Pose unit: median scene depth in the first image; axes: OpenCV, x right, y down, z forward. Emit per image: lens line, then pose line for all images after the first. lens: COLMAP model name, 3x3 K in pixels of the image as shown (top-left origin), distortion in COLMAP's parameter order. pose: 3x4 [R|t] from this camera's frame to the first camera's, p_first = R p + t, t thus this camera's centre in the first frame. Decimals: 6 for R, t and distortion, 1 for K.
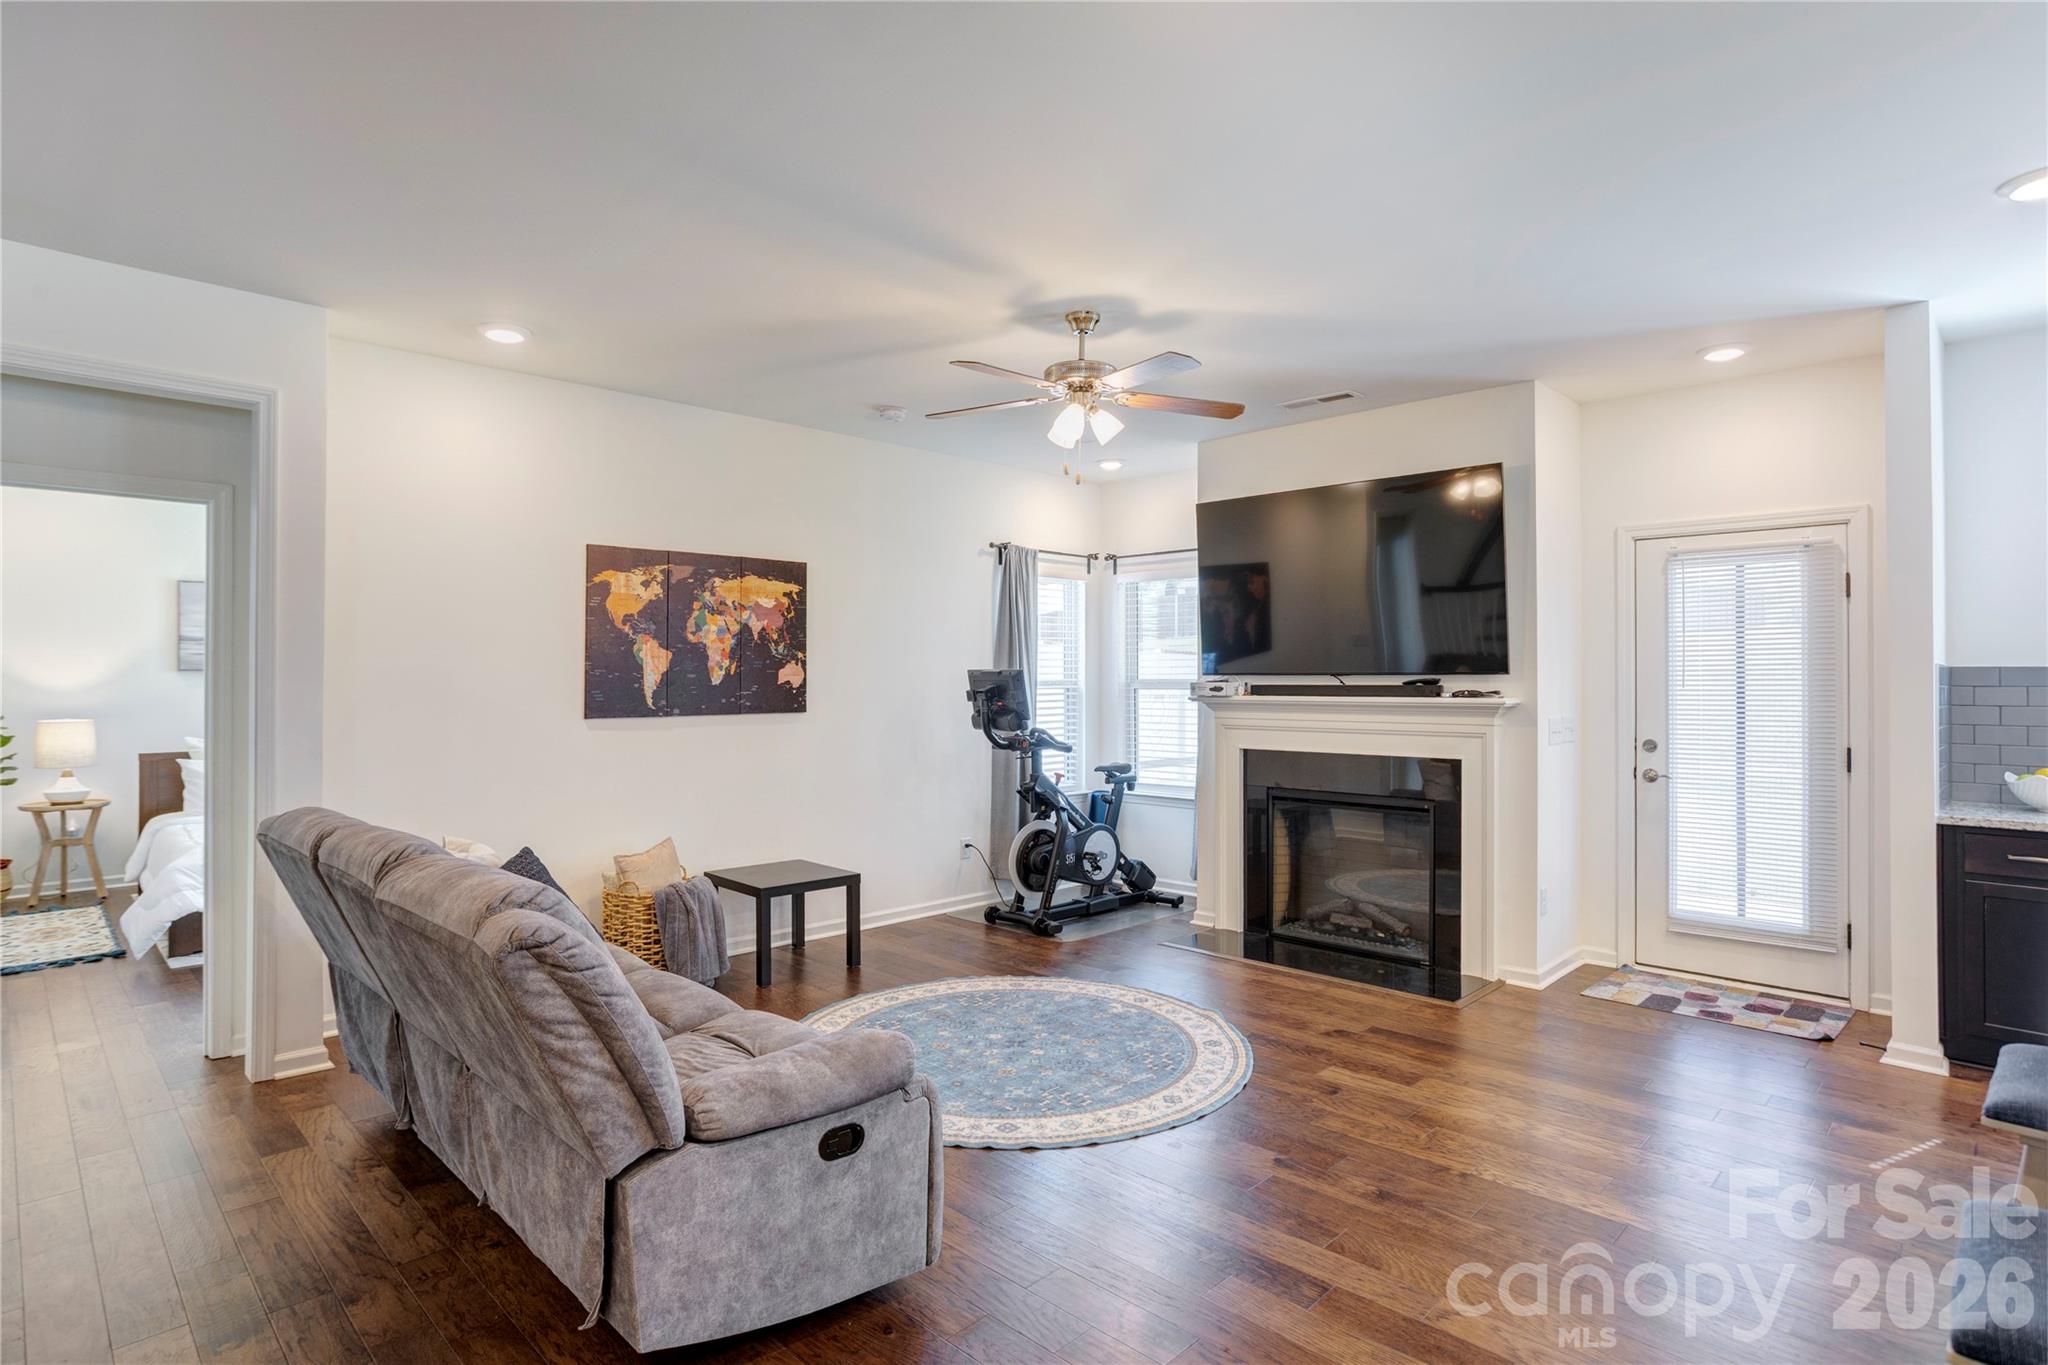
lens RADIAL K [[1064.8, 0, 988.9], [0, 1064.8, 671.0], [0, 0, 1]] dist [-0.048229, 0.023920]
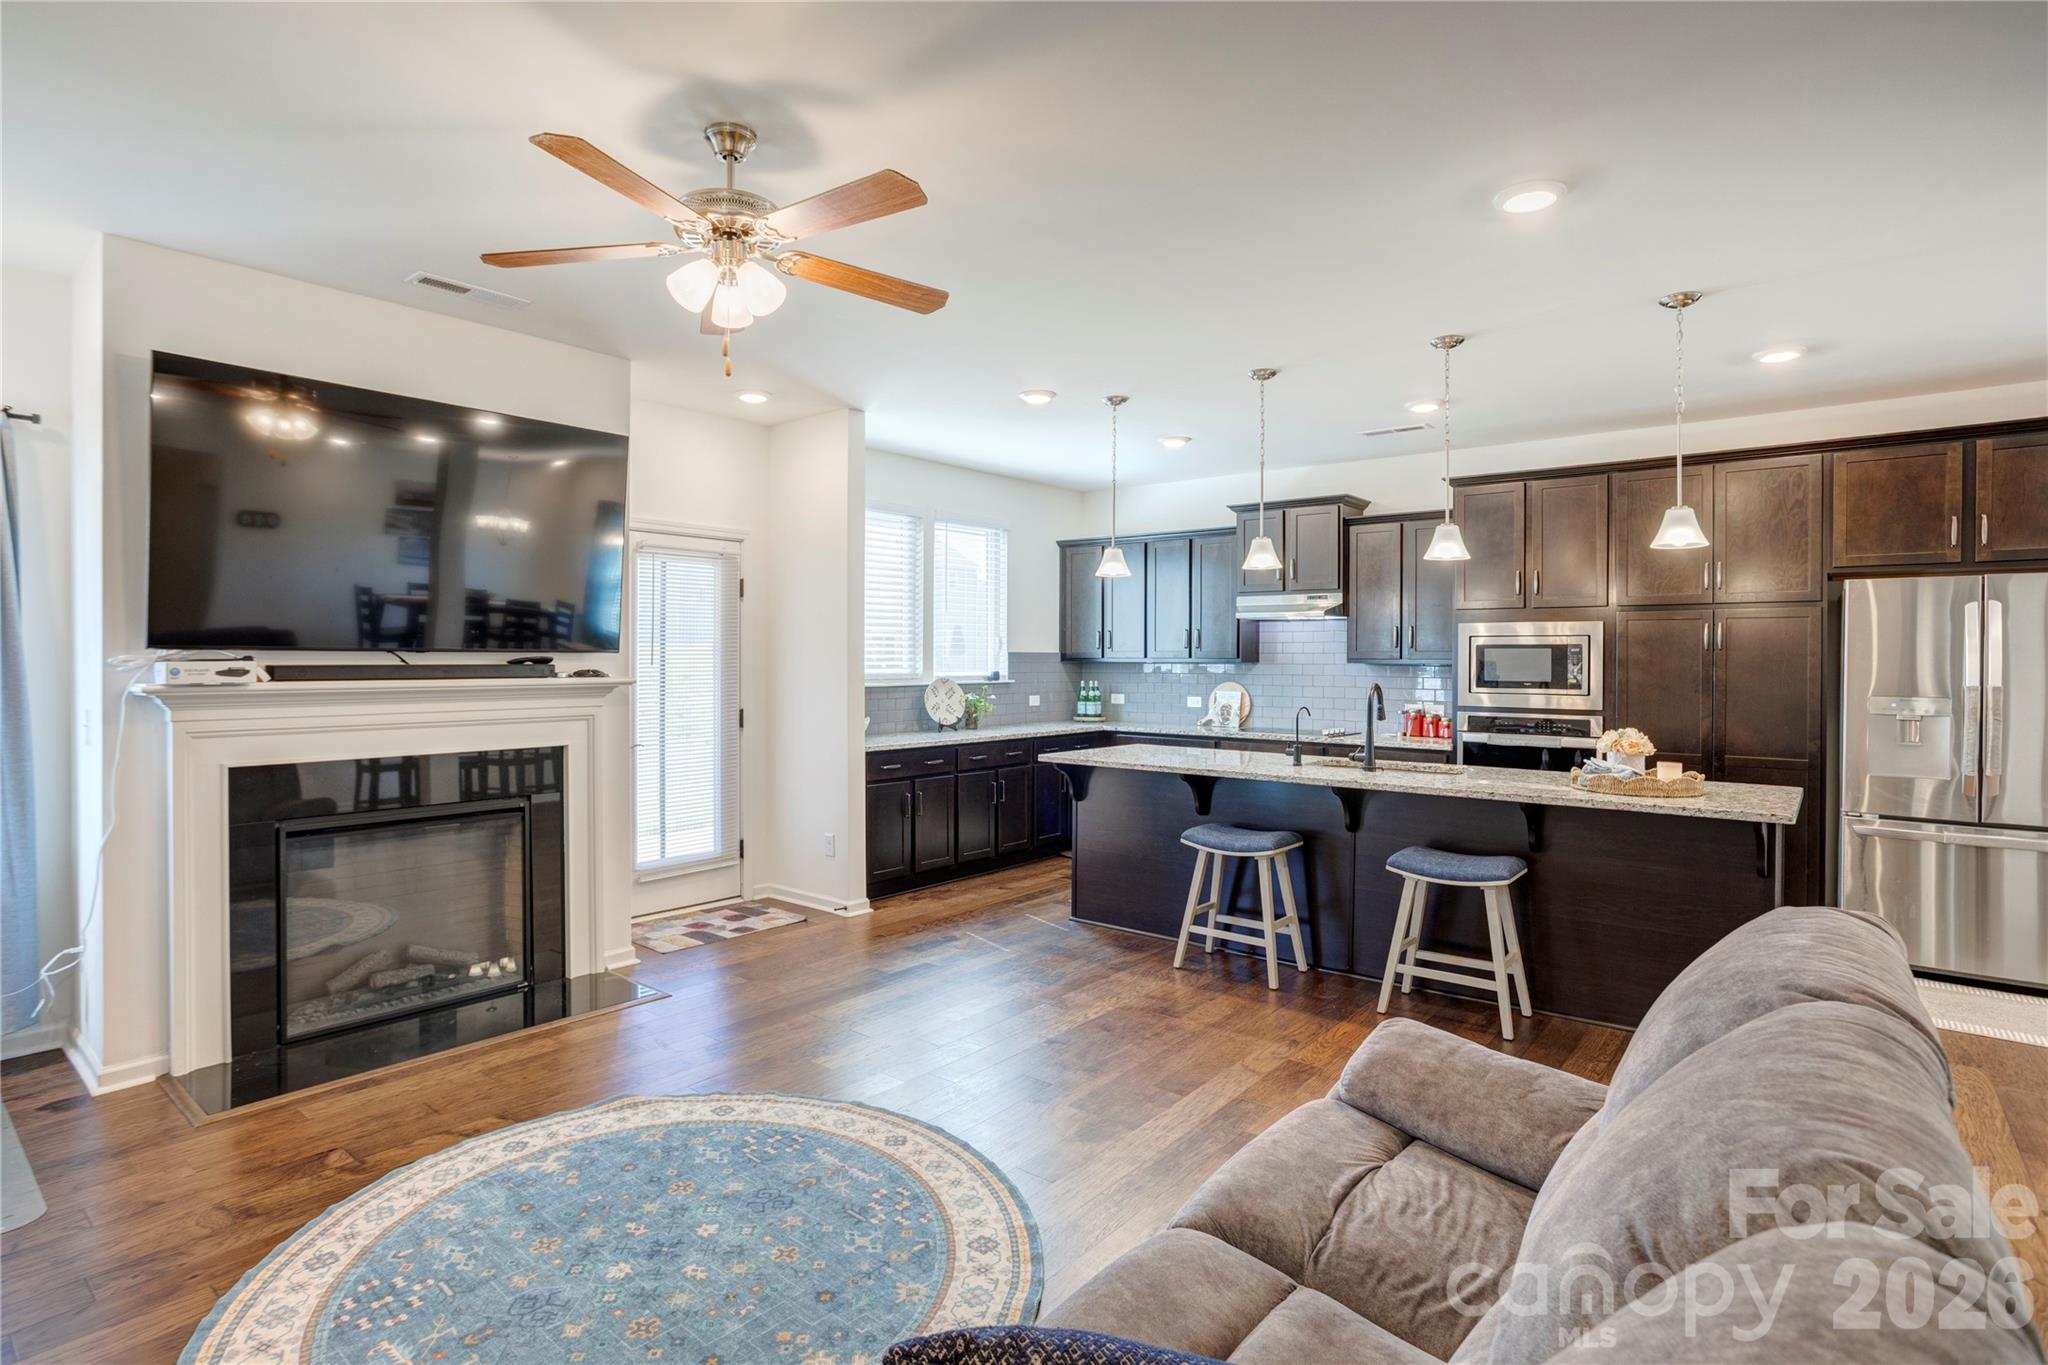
lens RADIAL K [[1039.9, 0, 1018.6], [0, 1039.9, 664.4], [0, 0, 1]] dist [-0.047790, 0.030048]
pose [[-0.121577, -0.005409, 0.992567, -0.471695], [-0.011622, 0.999924, 0.004025, 0.005365], [-0.992514, -0.011046, -0.121630, 0.698293]]
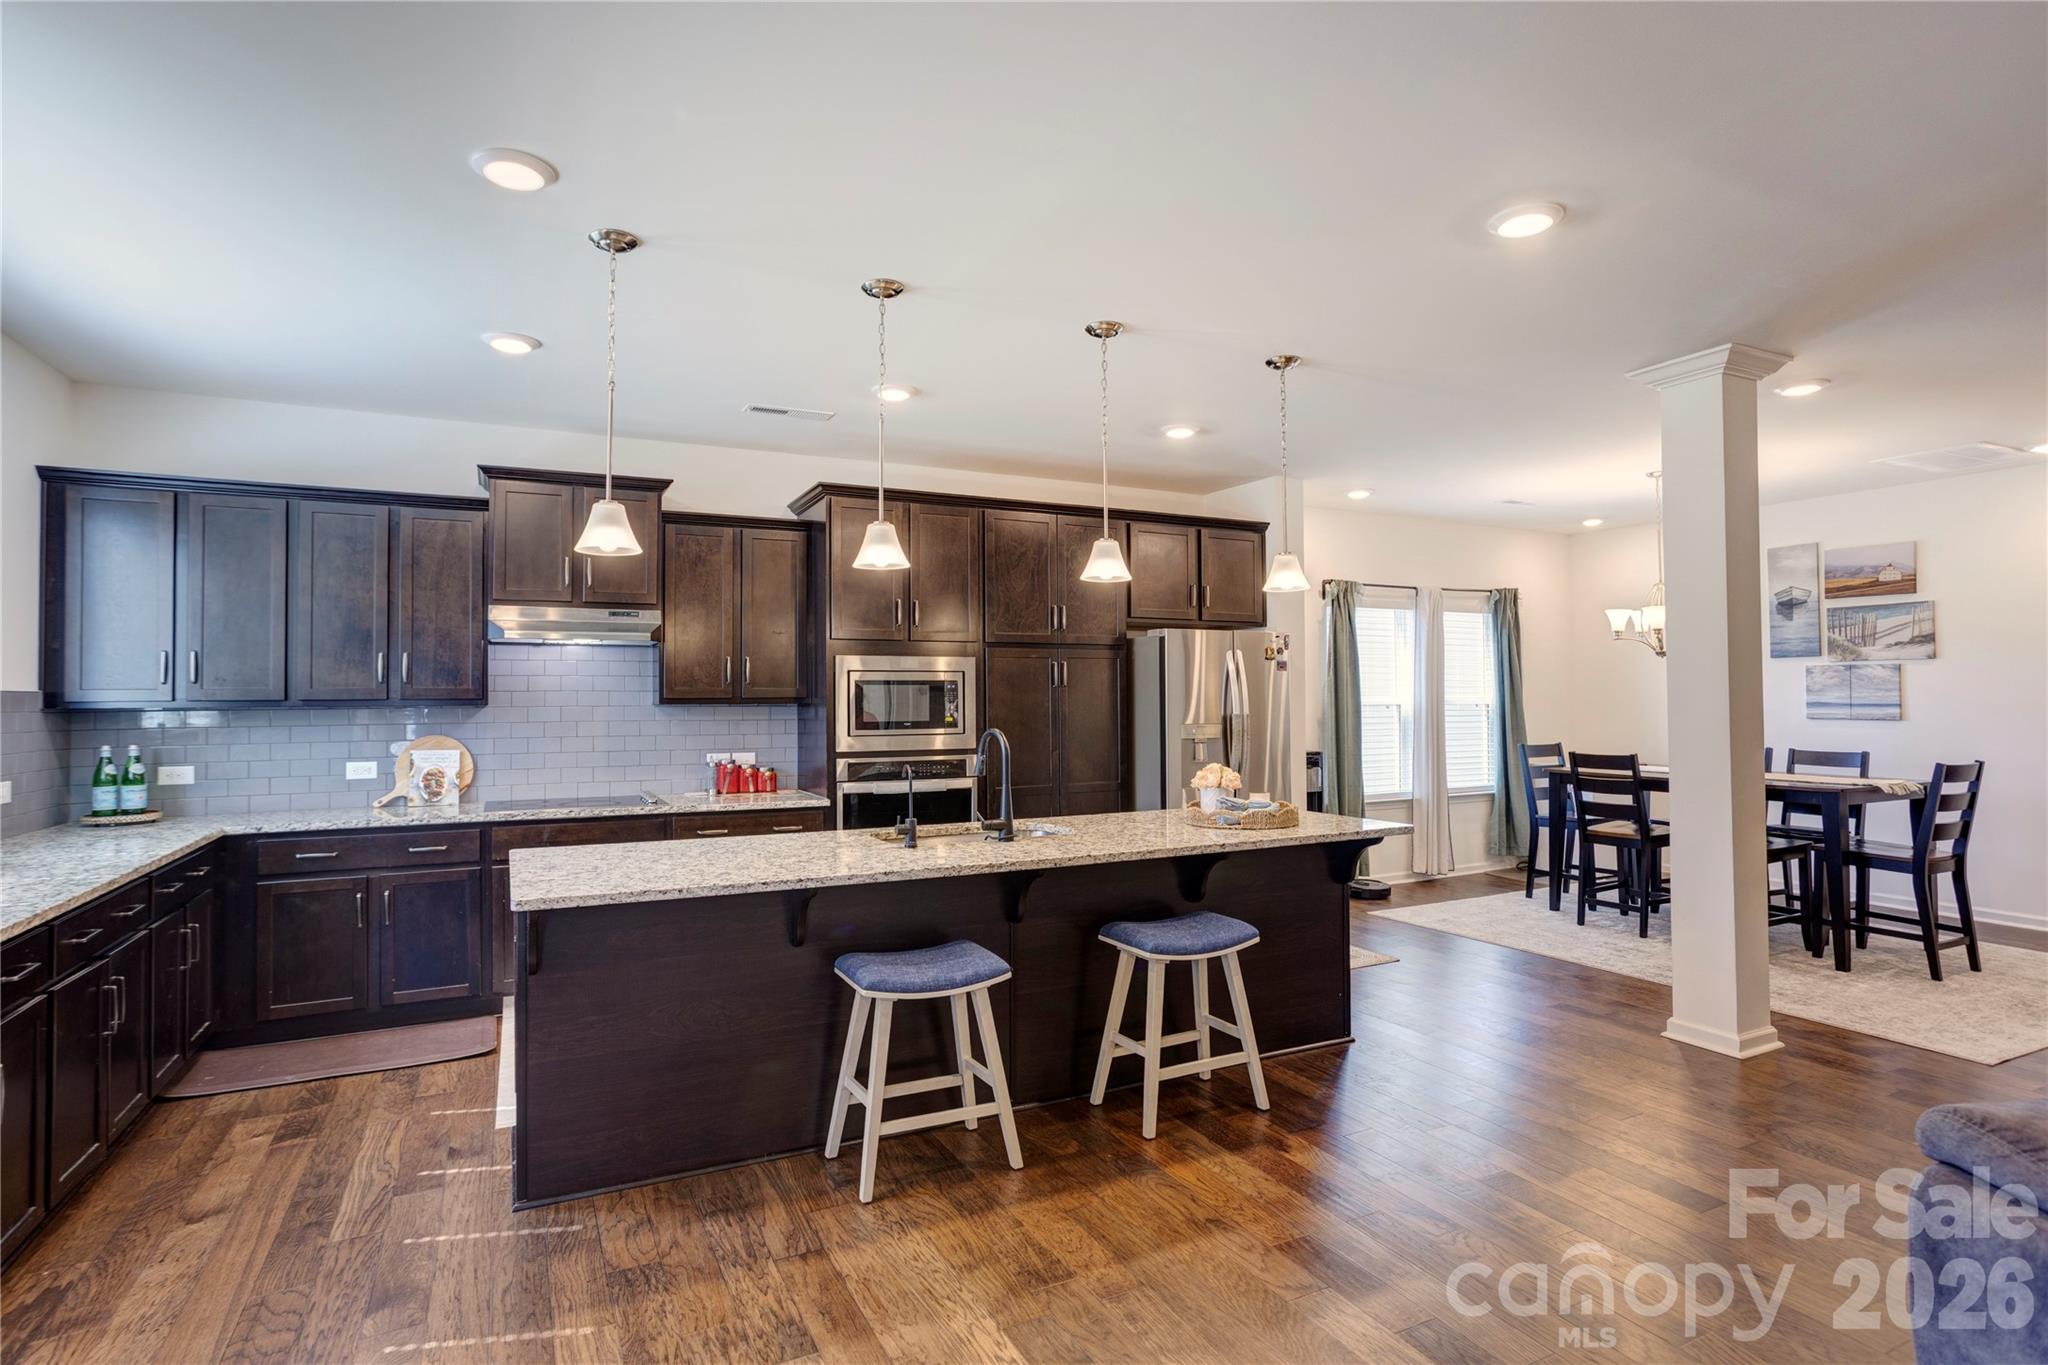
lens RADIAL K [[1016.3, 0, 1005.9], [0, 1016.3, 683.7], [0, 0, 1]] dist [-0.059718, 0.047018]
pose [[-0.954707, 0.009815, 0.297386, 0.185386], [0.003837, 0.999779, -0.020682, 0.006111], [-0.297524, -0.018604, -0.954533, 0.948171]]
